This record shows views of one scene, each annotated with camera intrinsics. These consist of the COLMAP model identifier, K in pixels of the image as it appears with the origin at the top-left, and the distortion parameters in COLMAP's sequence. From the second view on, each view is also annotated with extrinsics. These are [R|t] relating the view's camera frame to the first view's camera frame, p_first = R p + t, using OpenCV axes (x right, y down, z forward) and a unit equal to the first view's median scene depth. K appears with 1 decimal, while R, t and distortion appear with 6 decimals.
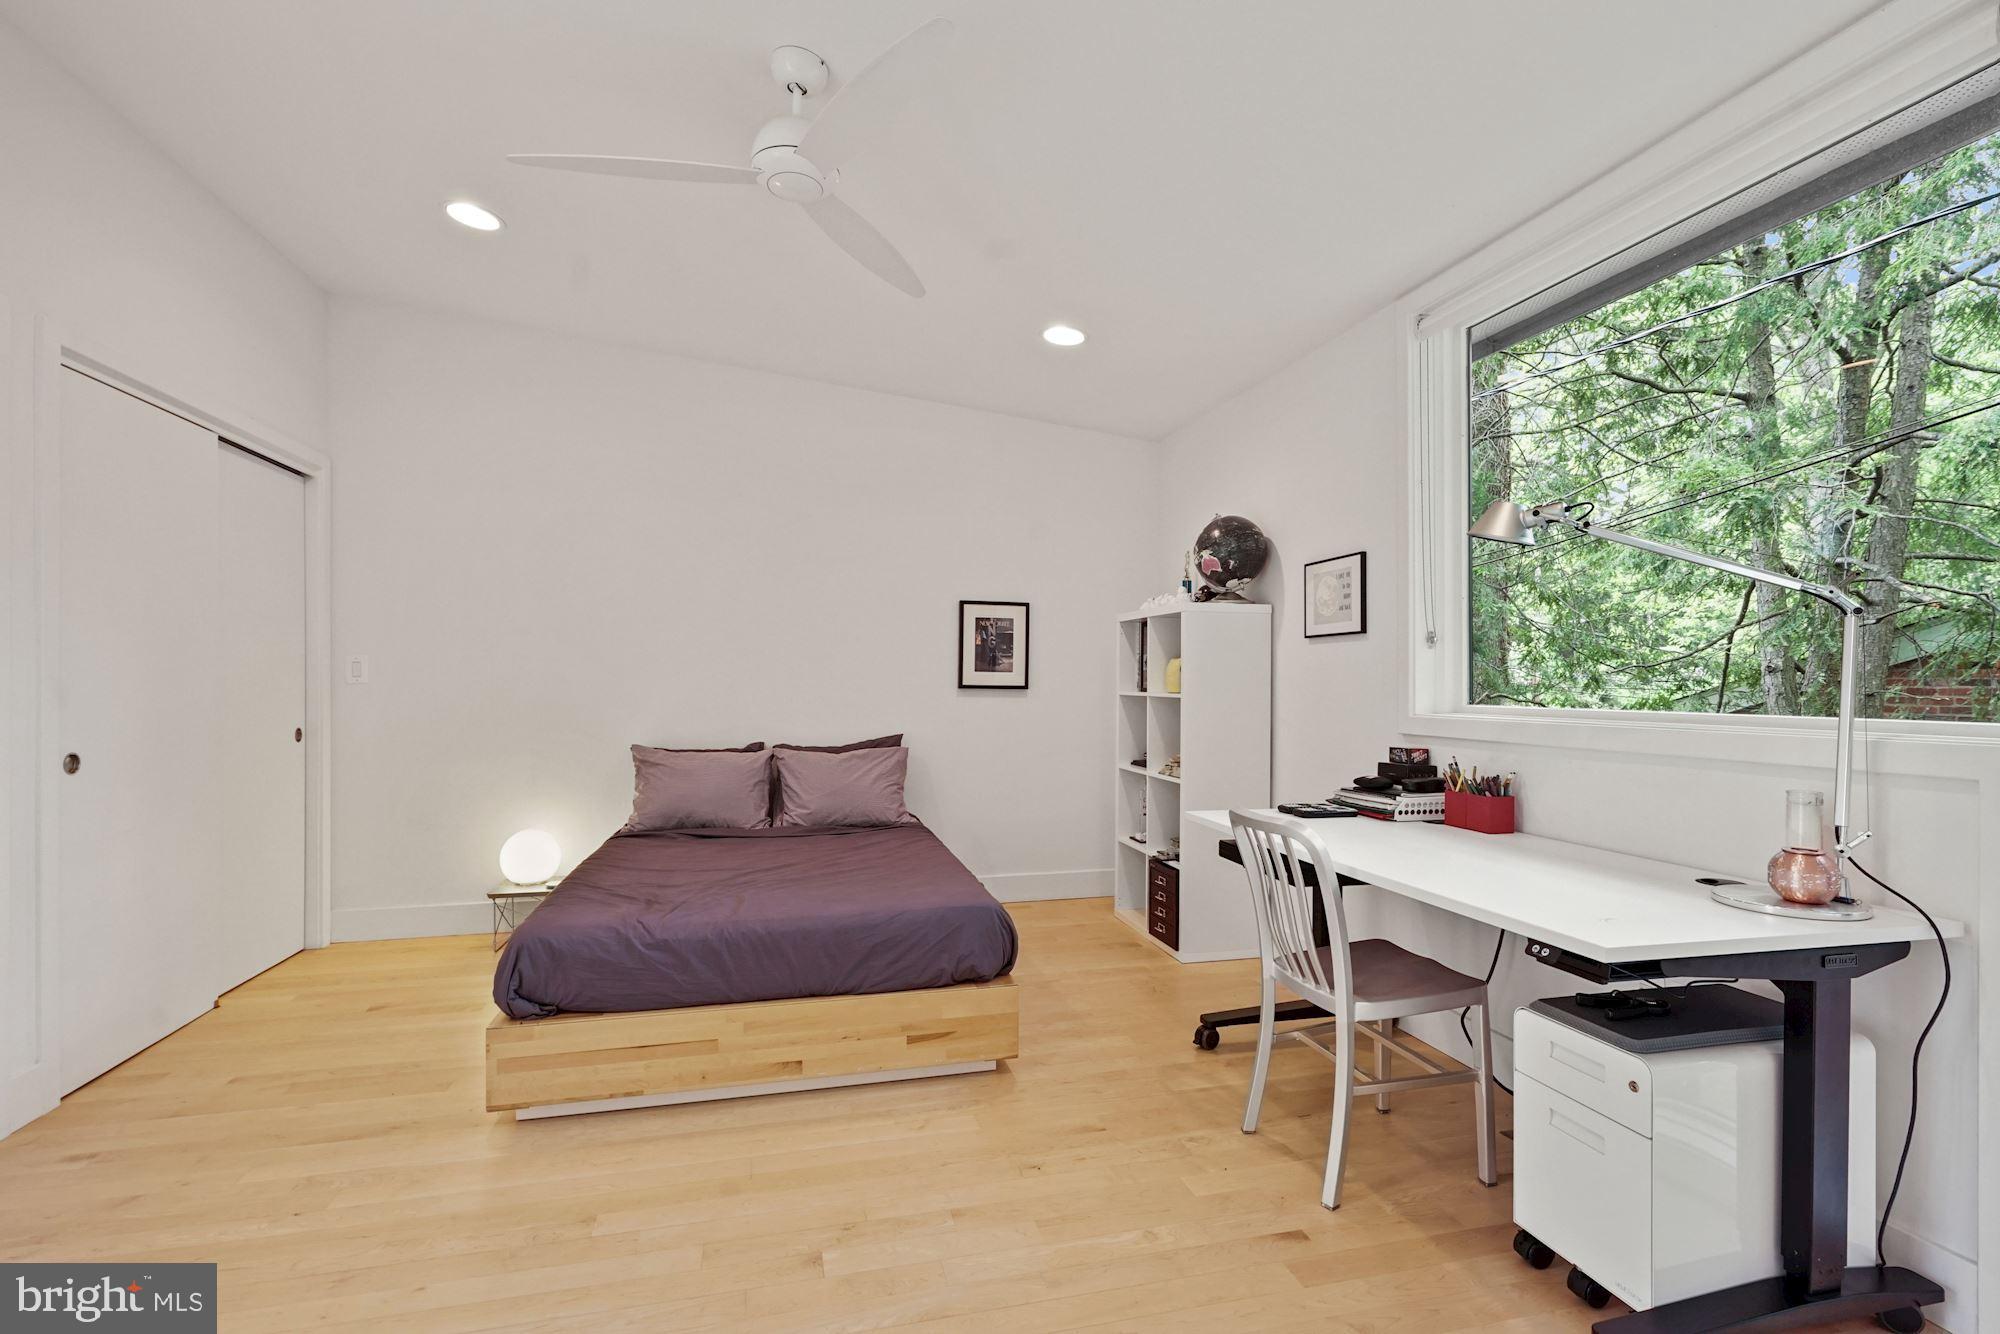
lens RADIAL K [[926.5, 0, 991.2], [0, 926.5, 674.0], [0, 0, 1]] dist [-0.002558, -0.000275]
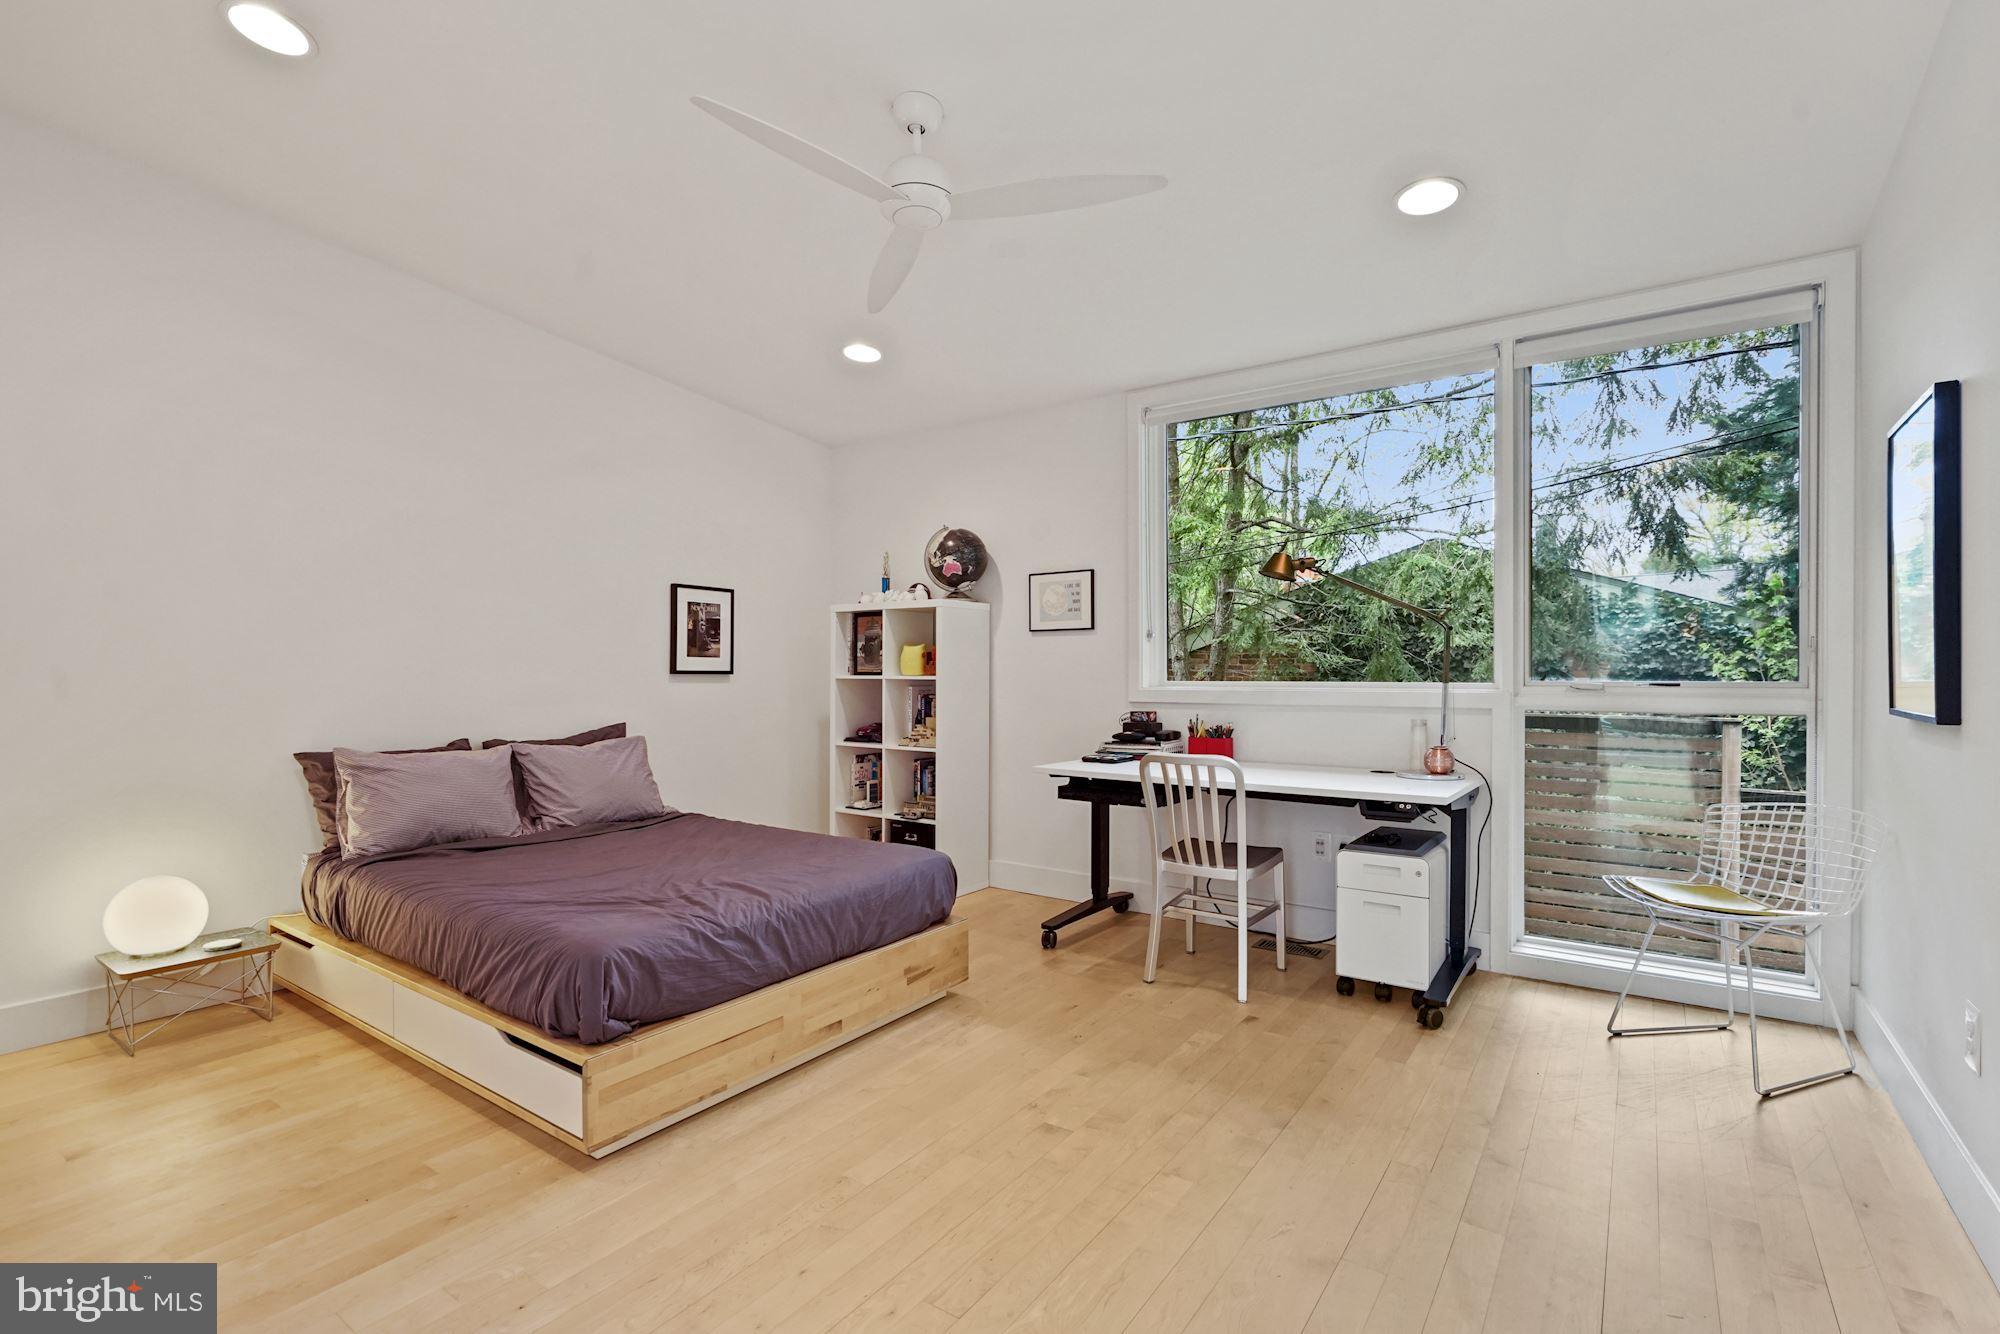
lens RADIAL K [[926.5, 0, 991.2], [0, 926.5, 674.0], [0, 0, 1]] dist [-0.002558, -0.000275]
pose [[0.758142, -0.006785, 0.652054, -0.598090], [-0.001005, 0.999933, 0.011574, 0.005784], [-0.652088, -0.009430, 0.758084, 0.065199]]
